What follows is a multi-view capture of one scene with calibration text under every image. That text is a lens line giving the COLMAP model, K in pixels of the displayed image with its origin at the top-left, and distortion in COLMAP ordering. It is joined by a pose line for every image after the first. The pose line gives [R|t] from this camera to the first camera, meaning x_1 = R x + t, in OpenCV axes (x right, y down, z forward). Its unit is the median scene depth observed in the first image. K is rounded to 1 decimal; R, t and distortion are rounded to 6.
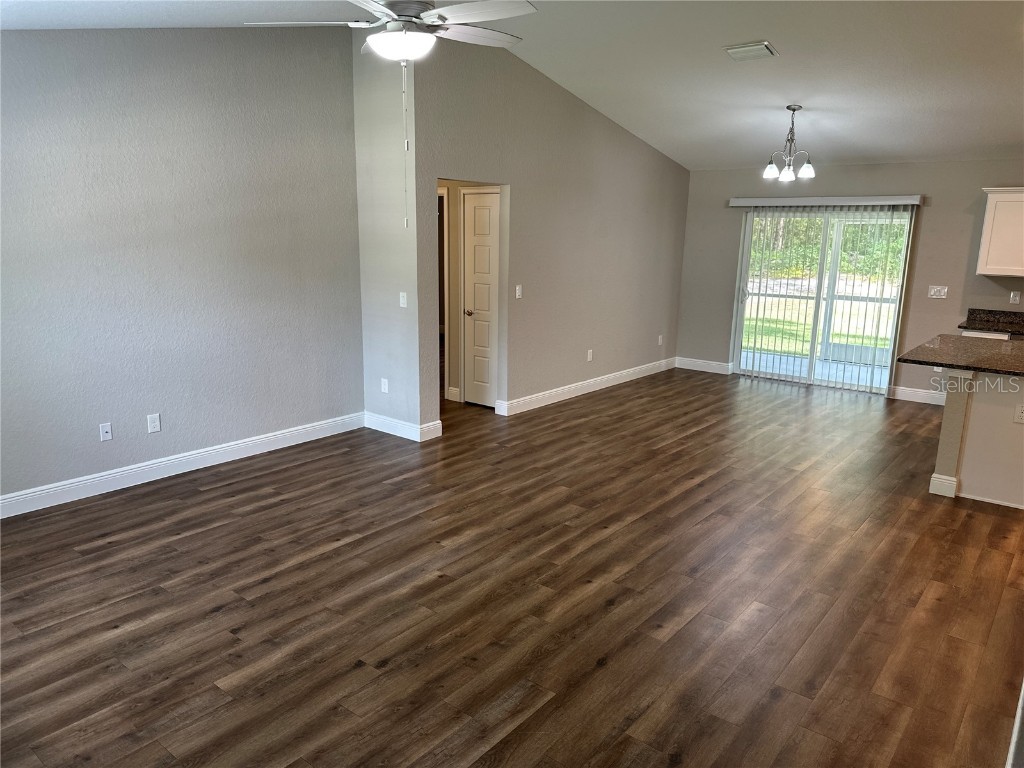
lens RADIAL K [[721.6, 0, 511.7], [0, 721.6, 381.3], [0, 0, 1]] dist [-0.005489, -0.010979]
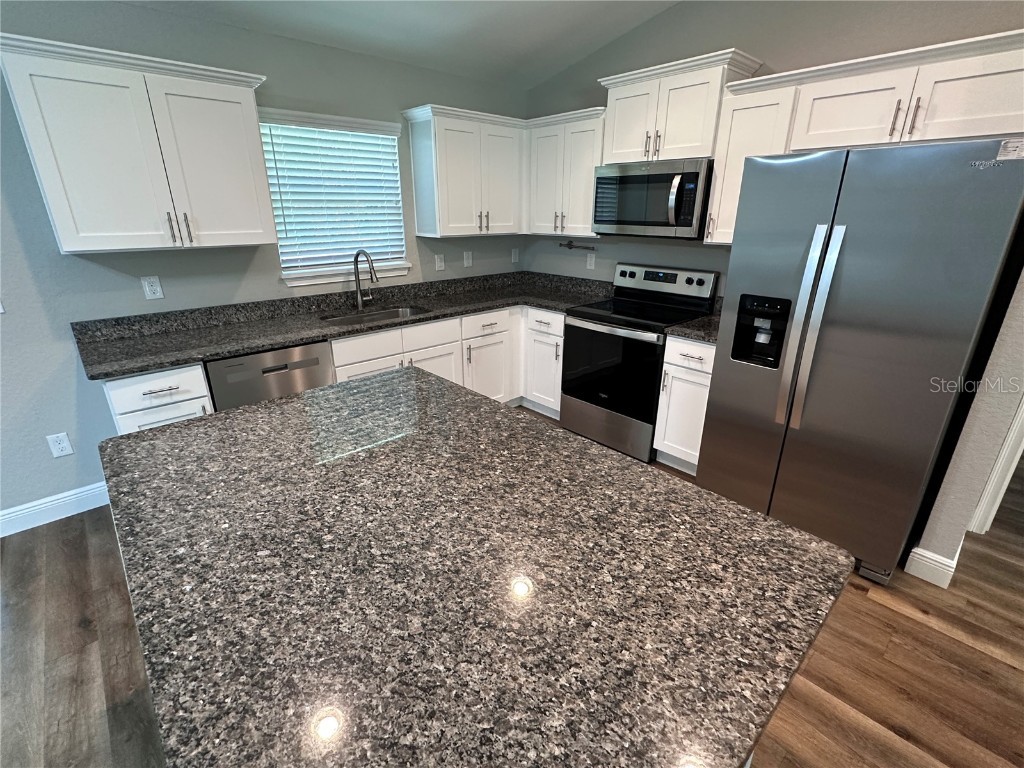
lens RADIAL K [[473.9, 0, 511.8], [0, 473.9, 376.6], [0, 0, 1]] dist [0.001613, 0.000094]
pose [[0.131685, -0.346779, 0.928657, 0.358281], [0.209001, 0.925469, 0.315952, -0.107235], [-0.969009, 0.152484, 0.194347, 0.644151]]
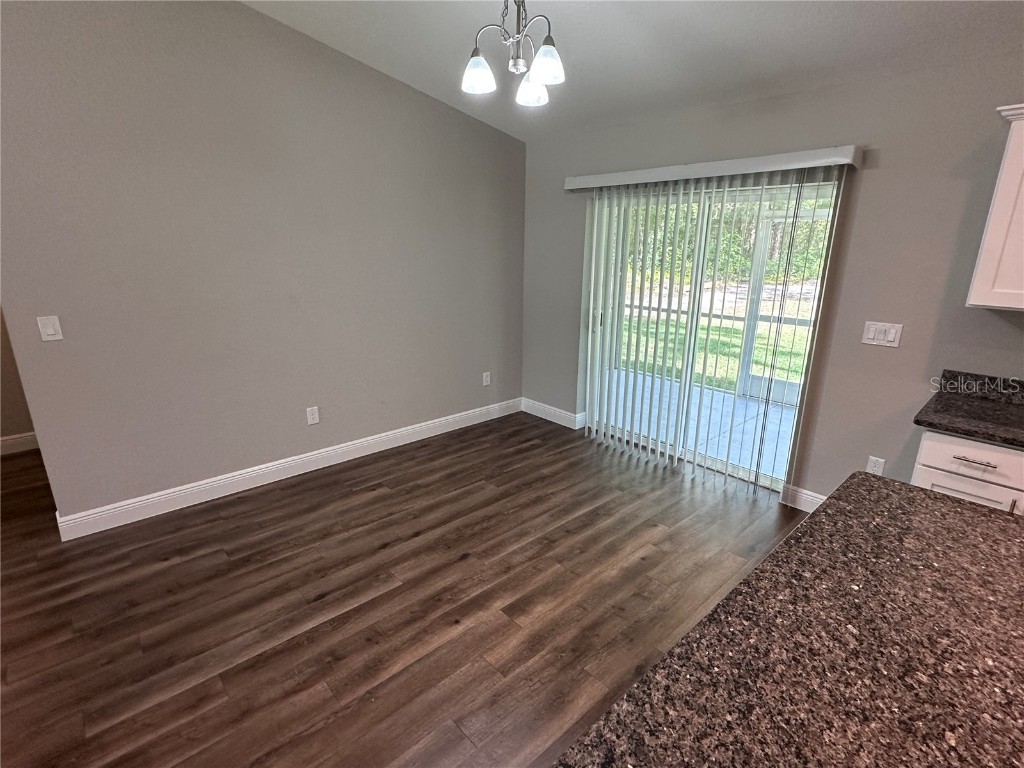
lens RADIAL K [[513.5, 0, 519.1], [0, 513.5, 386.7], [0, 0, 1]] dist [0.002404, -0.001042]
pose [[0.992452, 0.030568, -0.118766, 0.380361], [-0.022796, 0.997542, 0.066256, -0.106791], [0.120500, -0.063048, 0.990709, 0.600108]]
